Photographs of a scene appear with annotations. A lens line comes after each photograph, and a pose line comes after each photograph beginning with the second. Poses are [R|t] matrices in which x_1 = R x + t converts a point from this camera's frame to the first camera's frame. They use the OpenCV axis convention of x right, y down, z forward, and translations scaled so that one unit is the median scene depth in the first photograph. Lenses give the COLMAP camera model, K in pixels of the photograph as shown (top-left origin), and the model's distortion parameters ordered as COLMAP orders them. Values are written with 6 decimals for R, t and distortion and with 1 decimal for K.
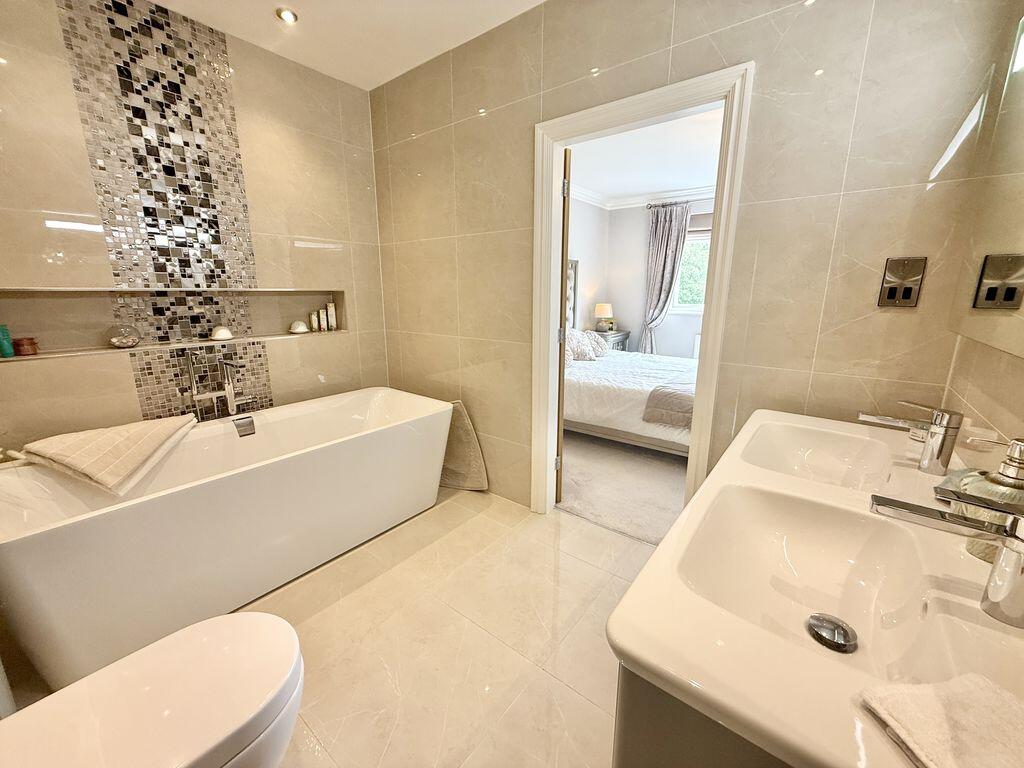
lens RADIAL K [[409.0, 0, 512.2], [0, 409.0, 382.1], [0, 0, 1]] dist [-0.000066, 0.000394]
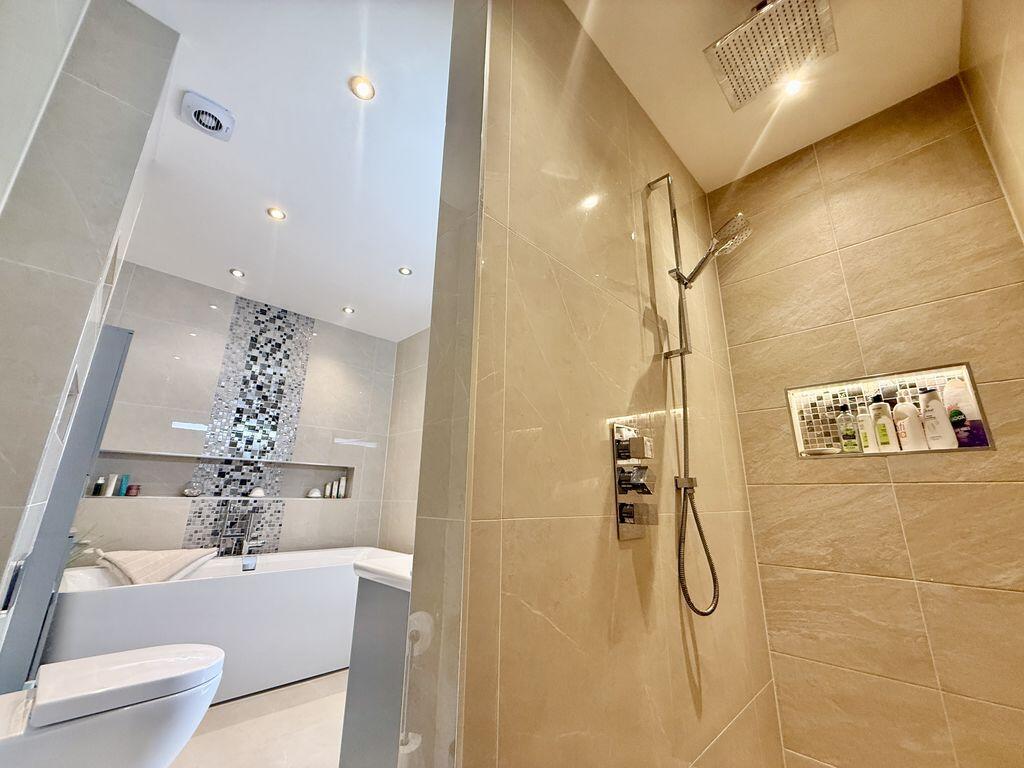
lens RADIAL K [[409.0, 0, 512.2], [0, 409.0, 382.1], [0, 0, 1]] dist [-0.000066, 0.000394]
pose [[0.993682, -0.019566, -0.110511, 0.339165], [-0.035858, 0.877719, -0.477833, 0.204269], [0.106347, 0.478777, 0.871472, -0.322671]]
